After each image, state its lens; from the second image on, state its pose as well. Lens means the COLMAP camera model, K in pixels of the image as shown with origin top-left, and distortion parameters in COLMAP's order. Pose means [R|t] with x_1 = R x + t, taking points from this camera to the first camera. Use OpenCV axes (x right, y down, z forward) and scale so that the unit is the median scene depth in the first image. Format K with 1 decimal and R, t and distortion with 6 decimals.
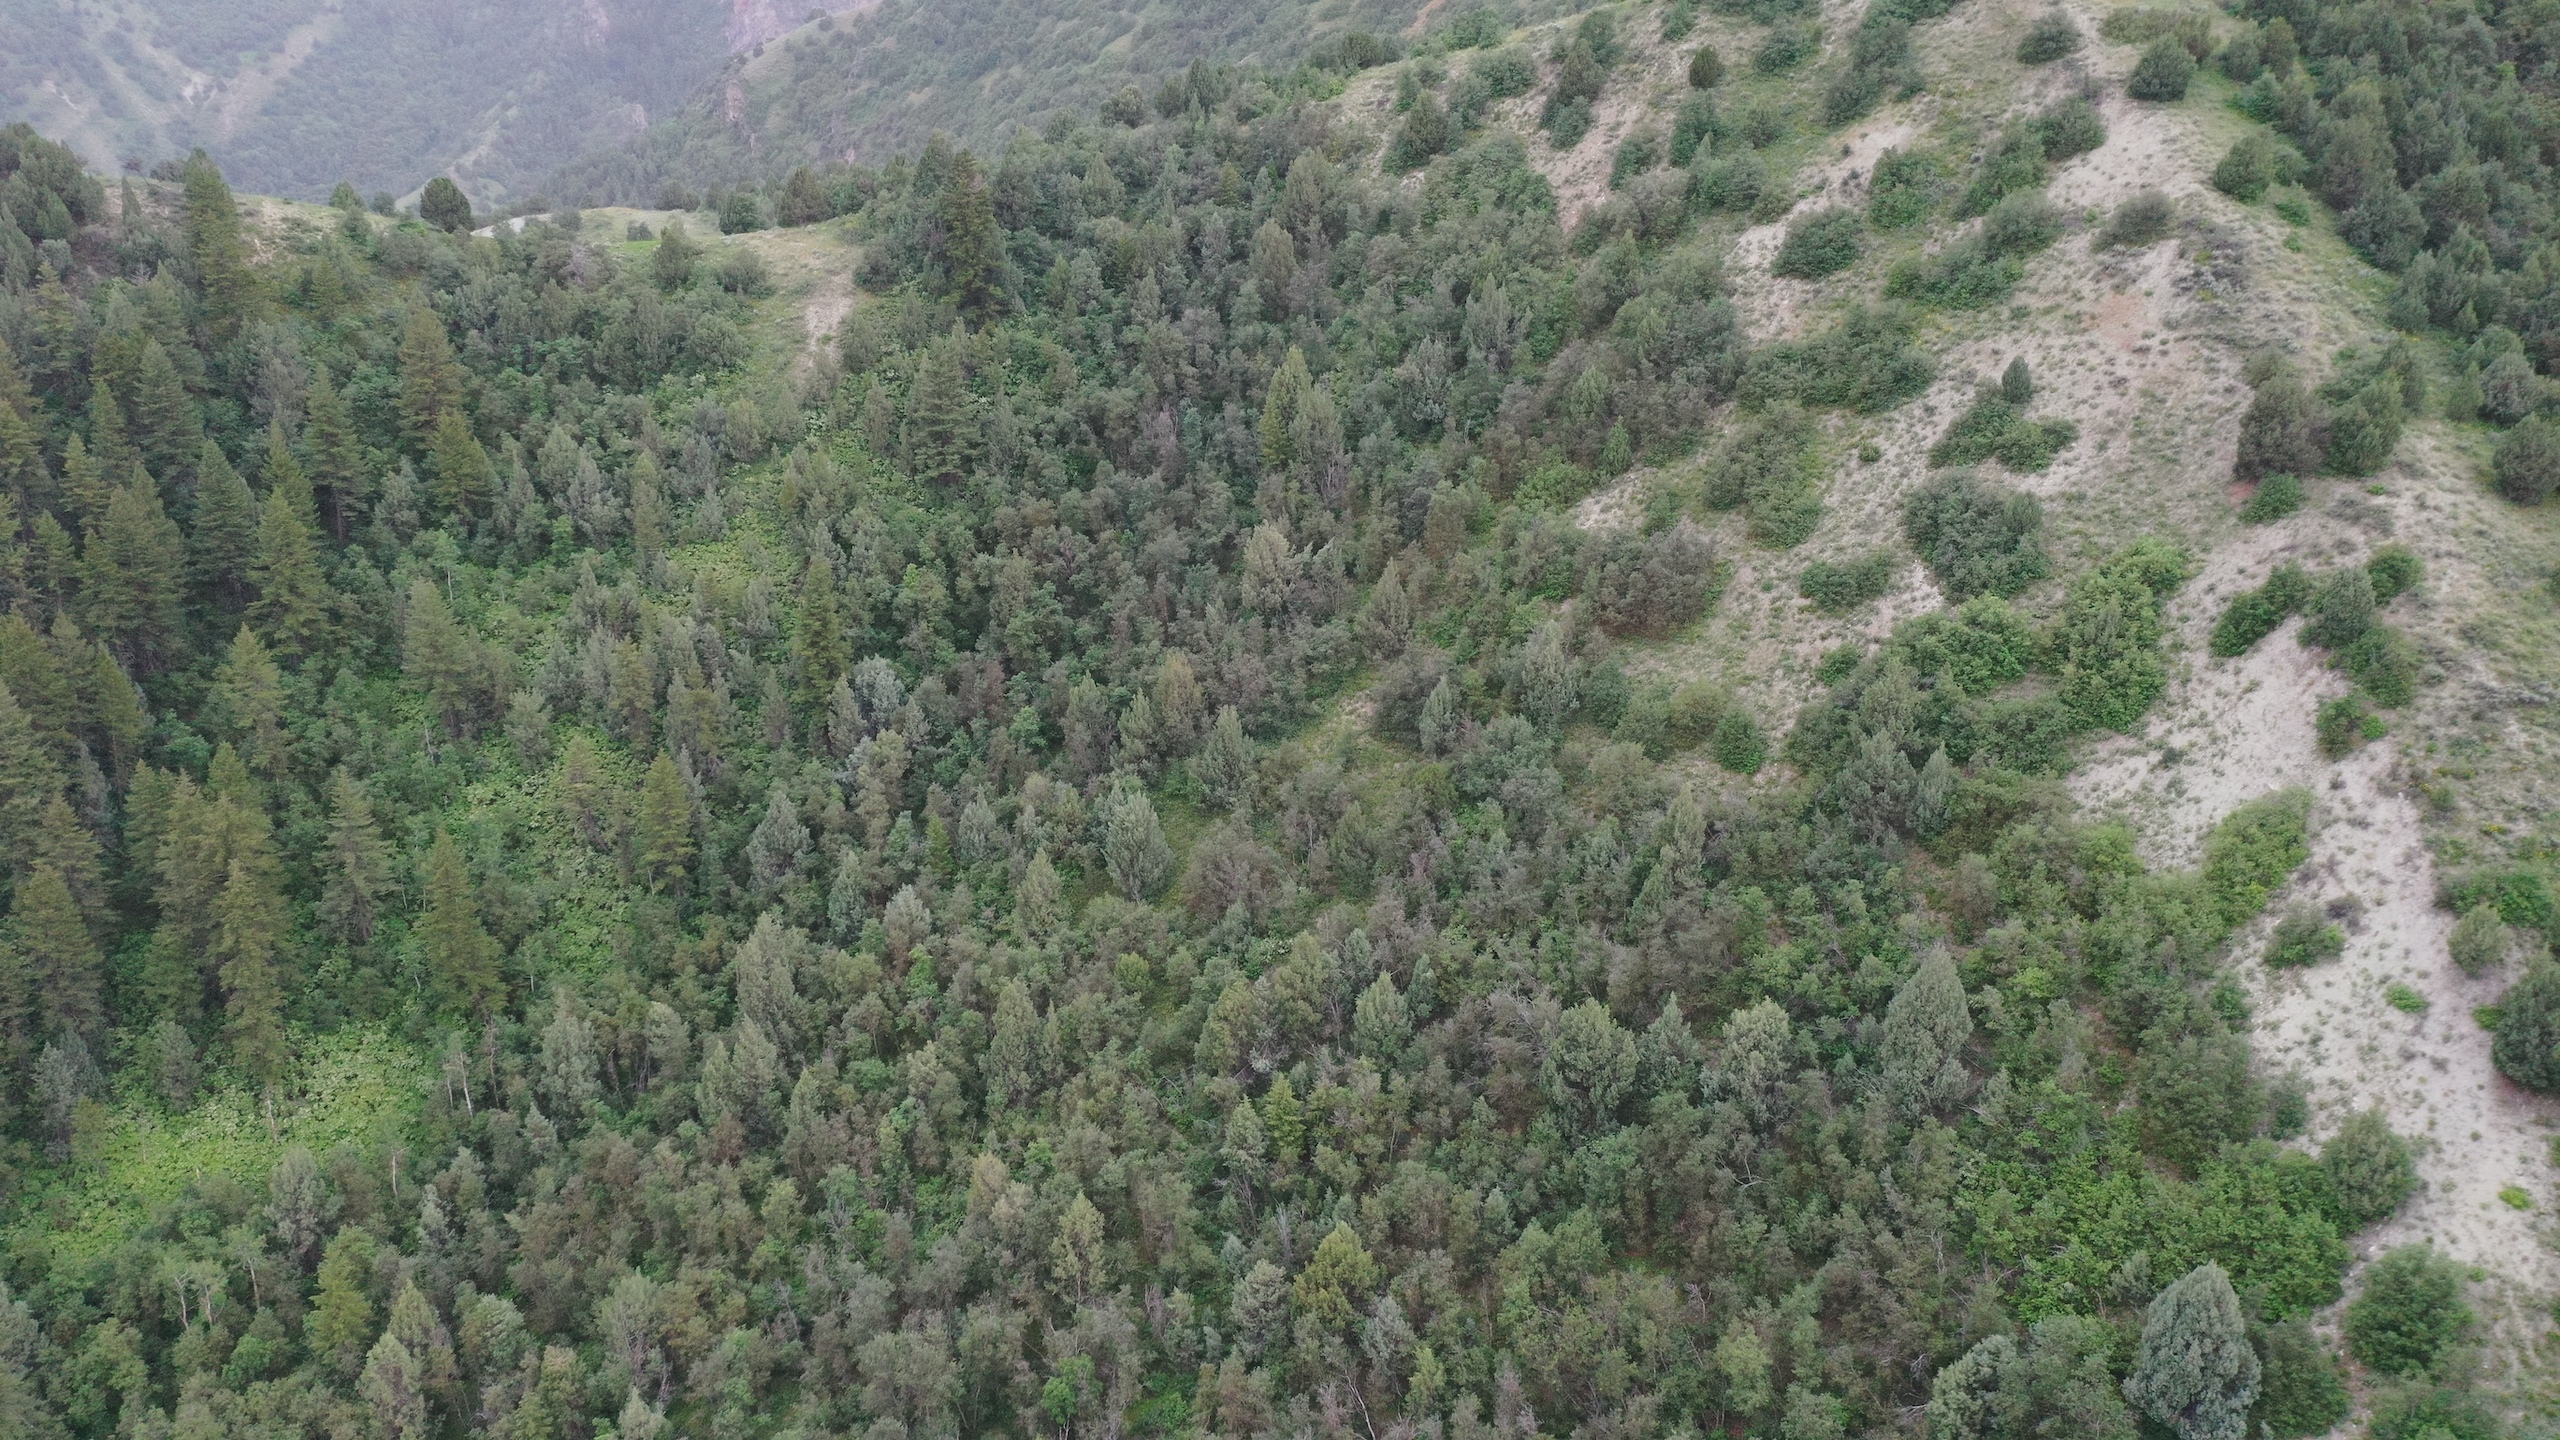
lens RADIAL K [[2042.7, 0, 1276.6], [0, 2042.7, 725.6], [0, 0, 1]] dist [0.026851, 0.012030]
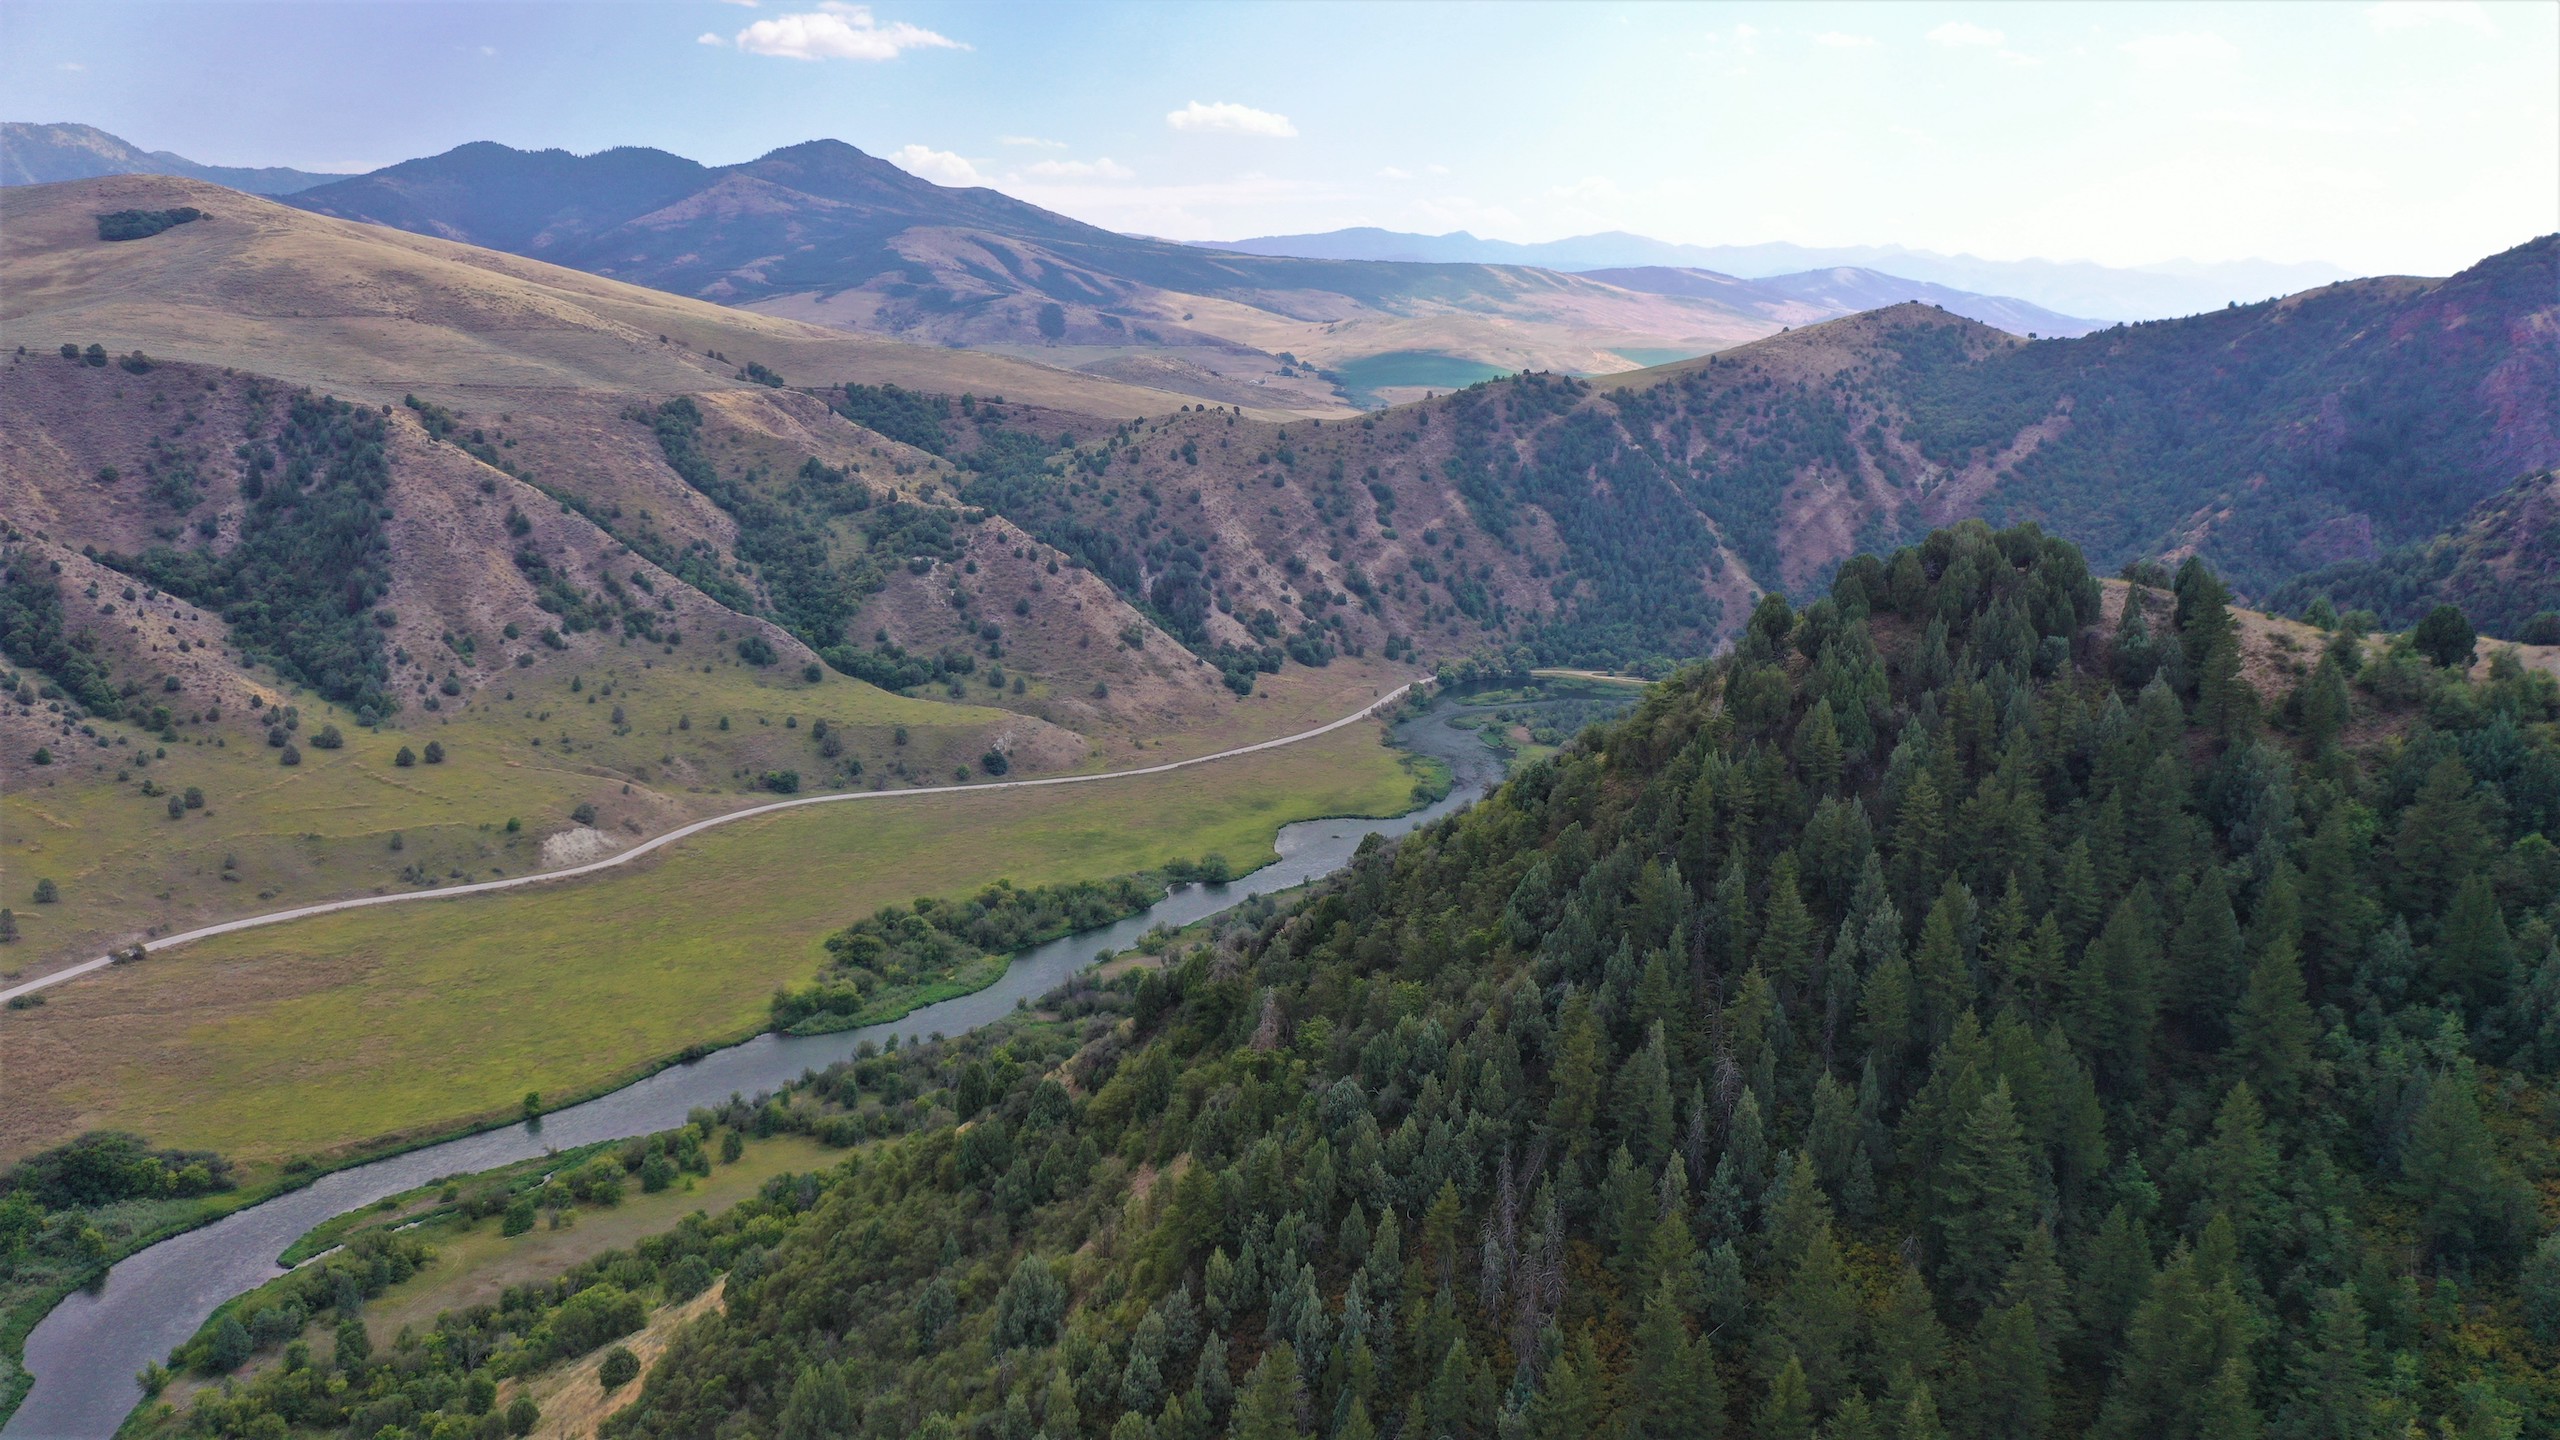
lens RADIAL K [[2042.7, 0, 1276.6], [0, 2042.7, 718.4], [0, 0, 1]] dist [0.026851, 0.012030]
pose [[0.732744, 0.136088, -0.666758, -0.271915], [-0.257104, 0.962541, -0.086091, -0.017680], [0.630066, 0.234509, 0.740285, 0.042092]]
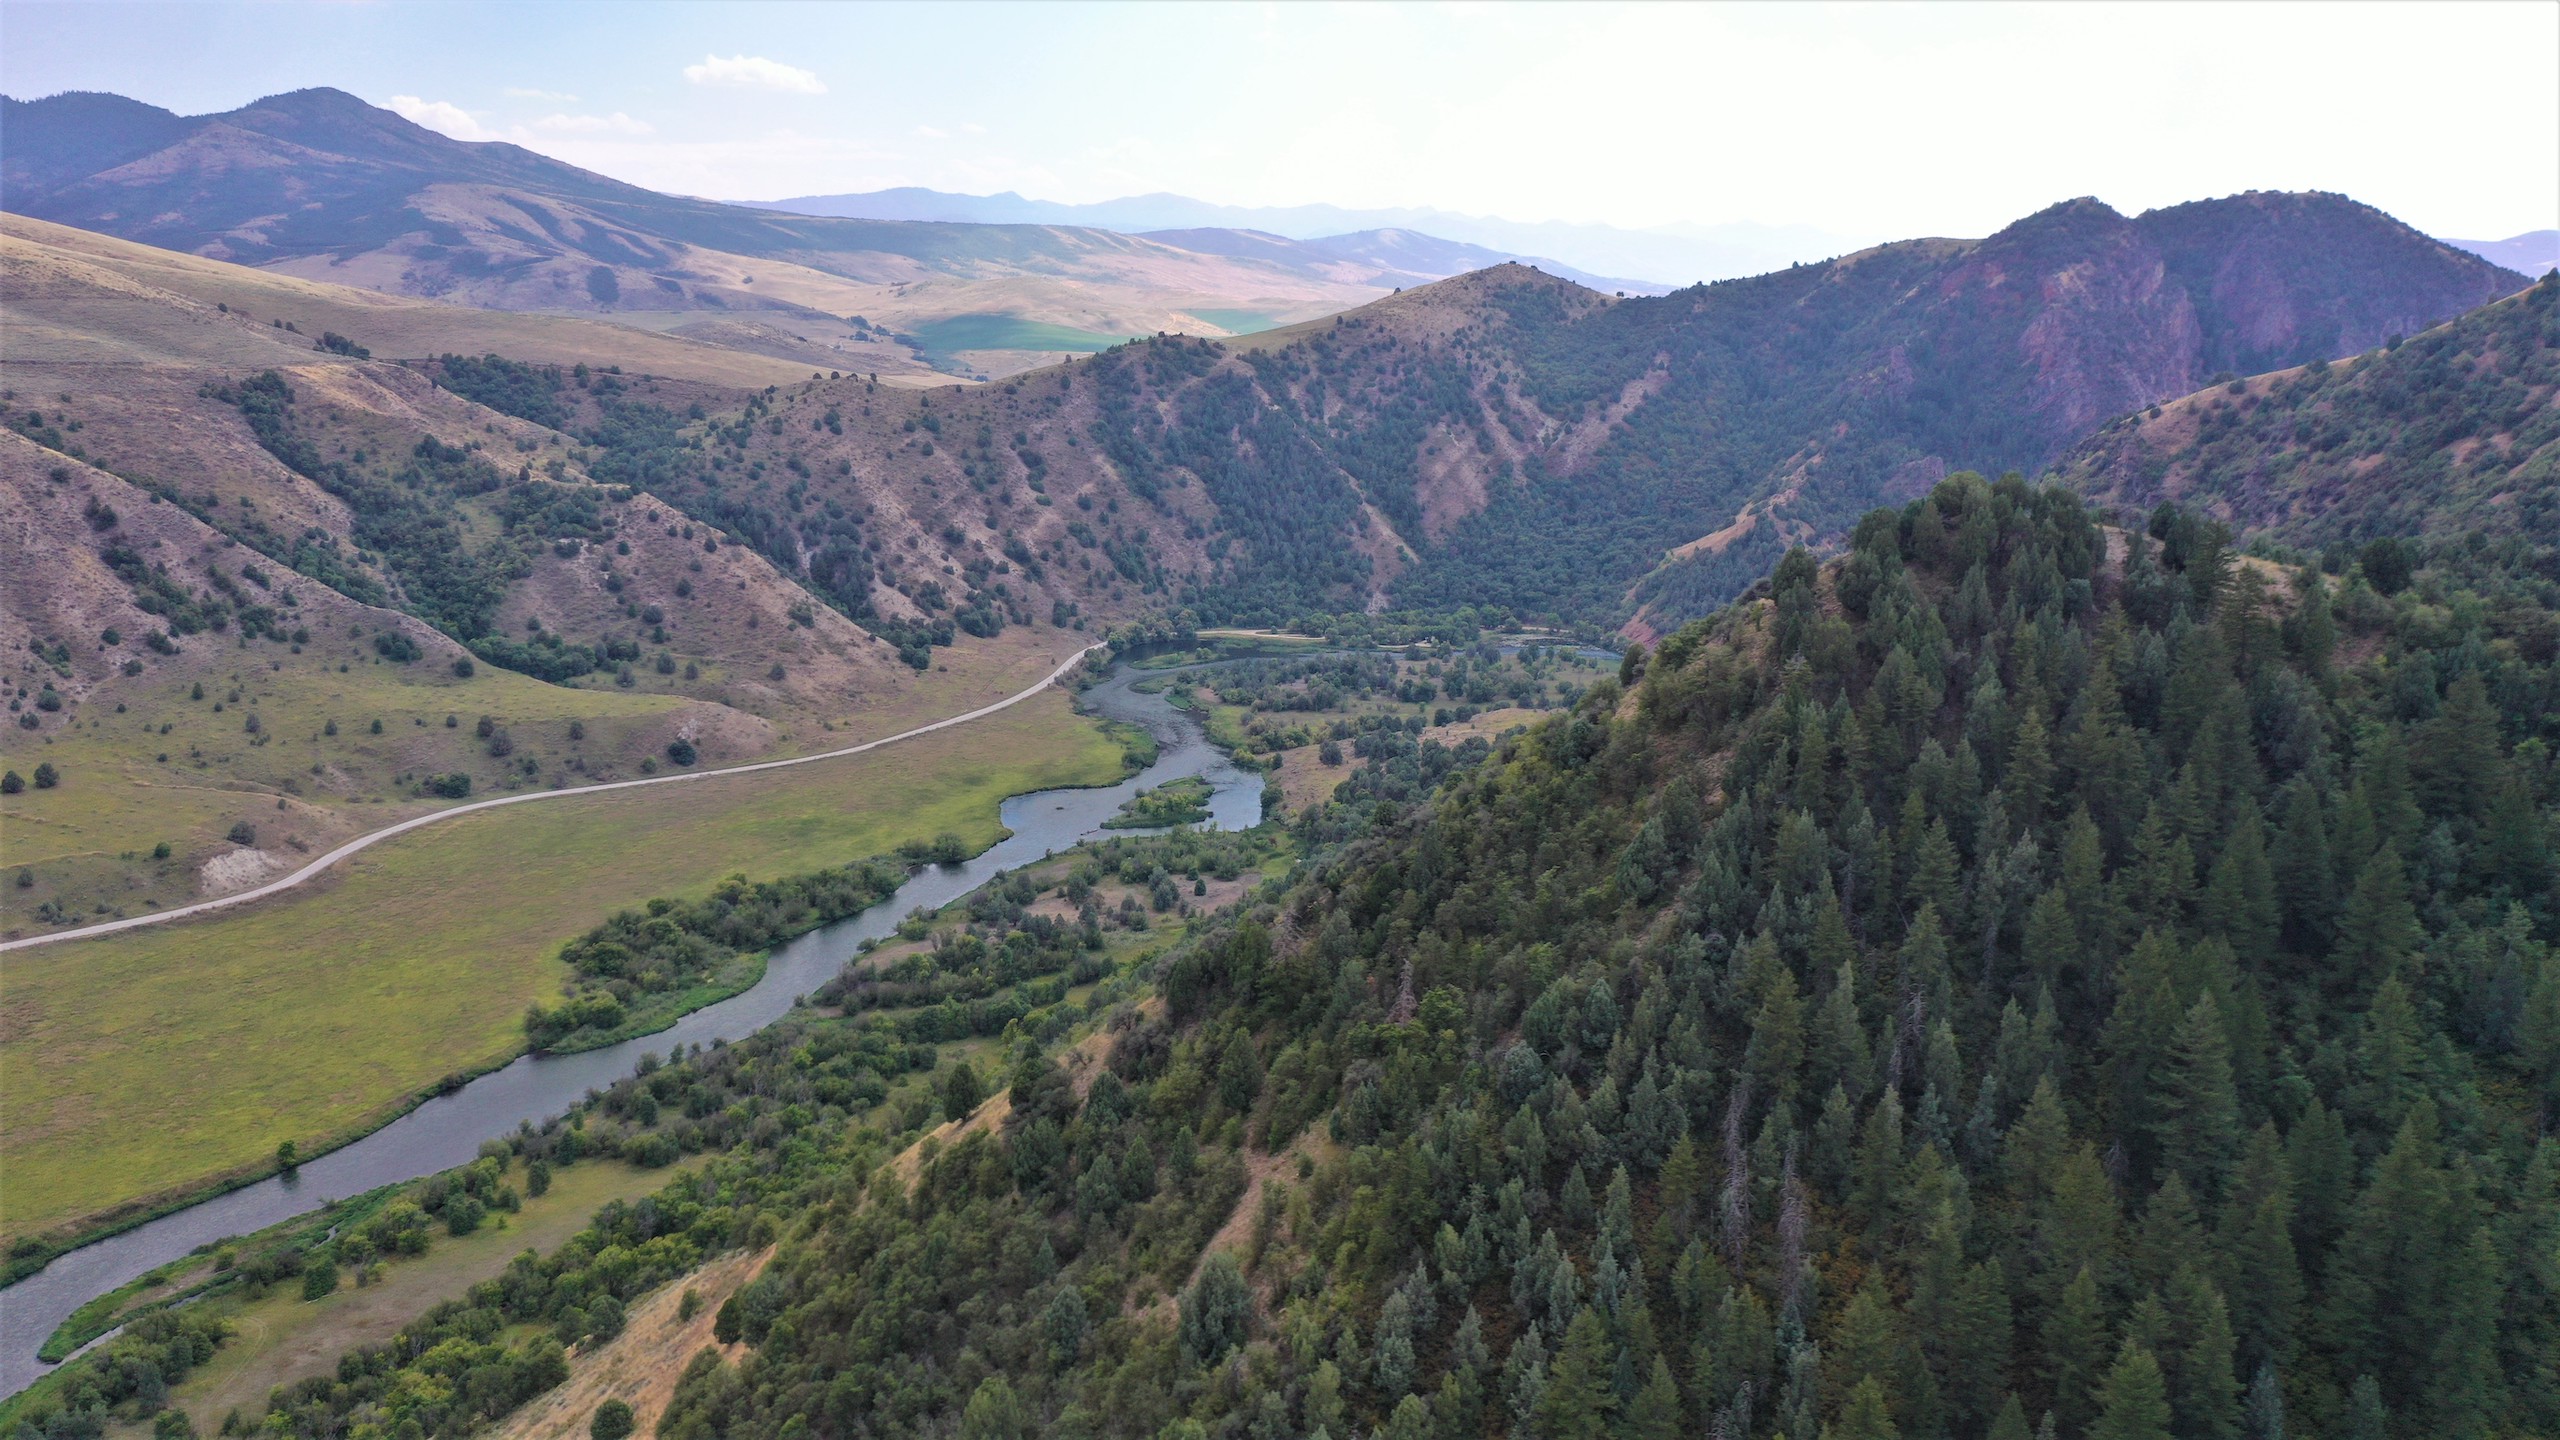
lens RADIAL K [[2042.7, 0, 1283.6], [0, 2042.7, 717.9], [0, 0, 1]] dist [0.026851, 0.012030]
pose [[0.861305, 0.106294, -0.496846, -0.560057], [-0.187049, 0.975530, -0.115556, 0.051274], [0.472405, 0.192463, 0.860111, -0.141988]]
